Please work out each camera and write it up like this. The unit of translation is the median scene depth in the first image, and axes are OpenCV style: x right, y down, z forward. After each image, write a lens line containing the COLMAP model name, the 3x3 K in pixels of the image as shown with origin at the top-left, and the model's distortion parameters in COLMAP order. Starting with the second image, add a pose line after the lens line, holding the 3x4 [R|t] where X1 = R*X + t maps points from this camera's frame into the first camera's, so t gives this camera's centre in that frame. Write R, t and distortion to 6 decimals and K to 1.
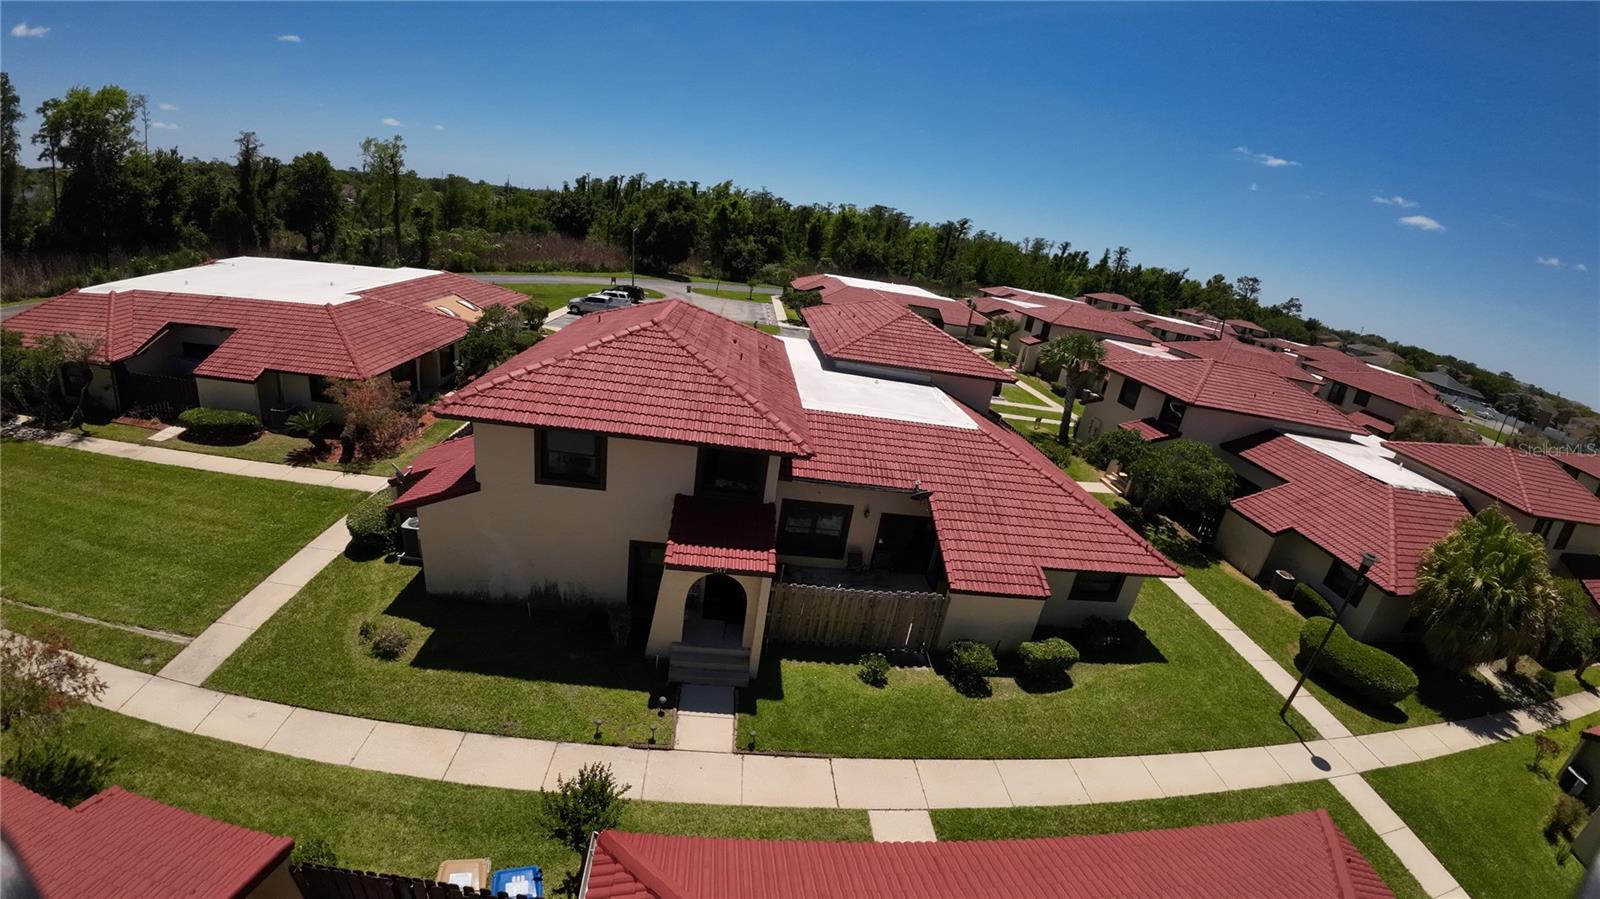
lens RADIAL K [[586.8, 0, 794.5], [0, 586.8, 451.0], [0, 0, 1]] dist [-0.119152, 0.010540]
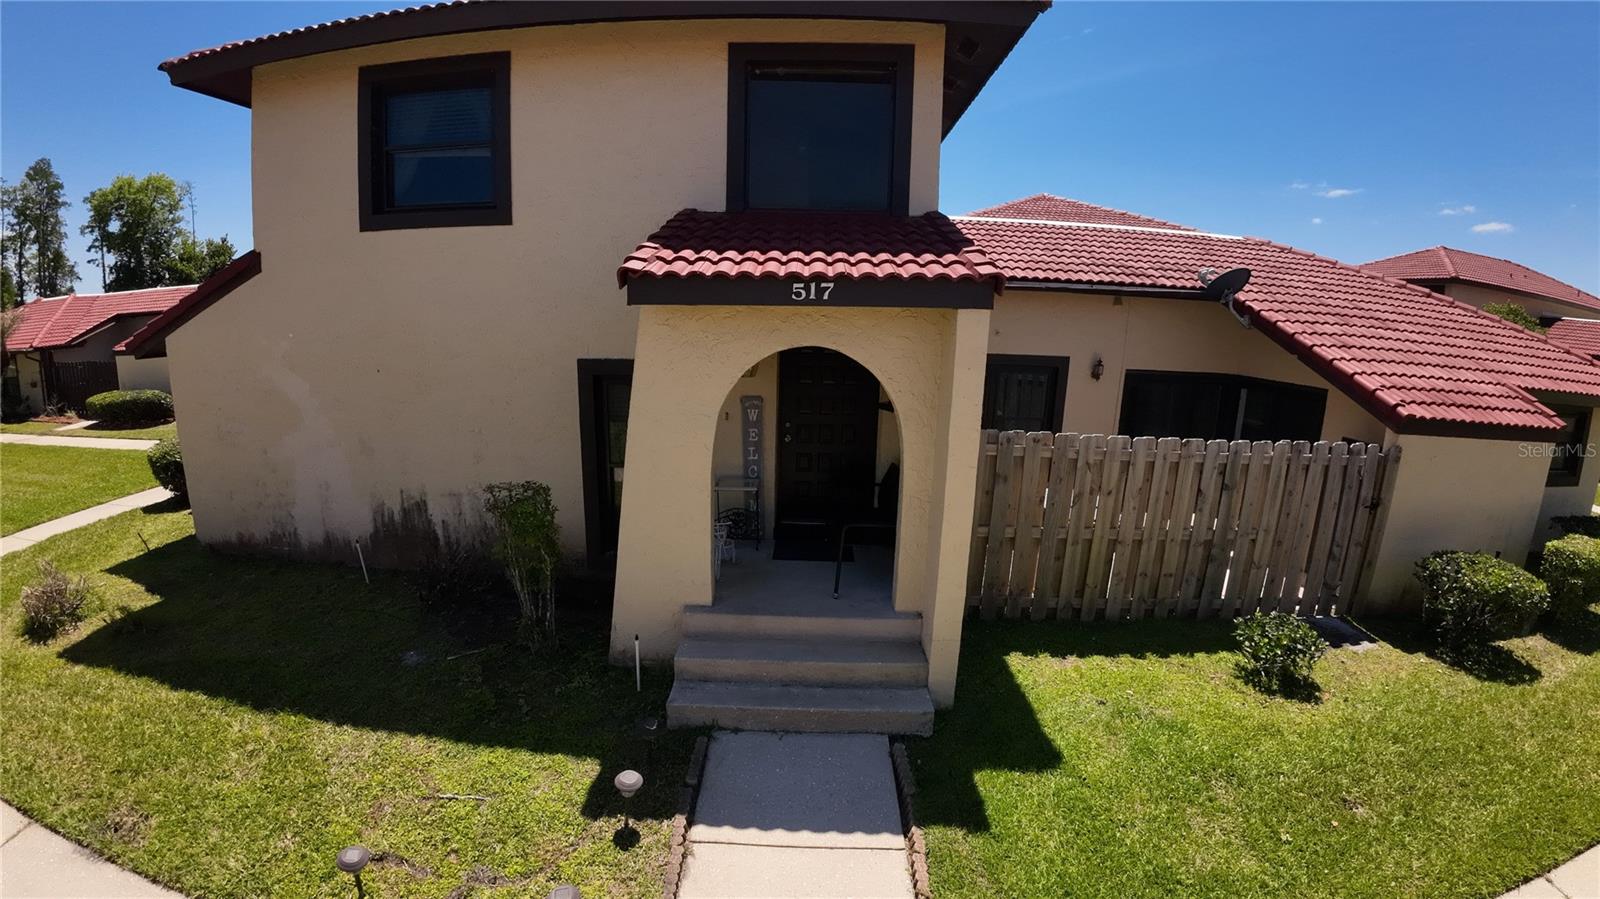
lens RADIAL K [[586.8, 0, 794.5], [0, 586.8, 451.0], [0, 0, 1]] dist [-0.119152, 0.010540]
pose [[0.987101, -0.100387, -0.124715, -0.093716], [0.078638, 0.982562, -0.168487, 0.289032], [0.139454, 0.156506, 0.977782, 0.633577]]
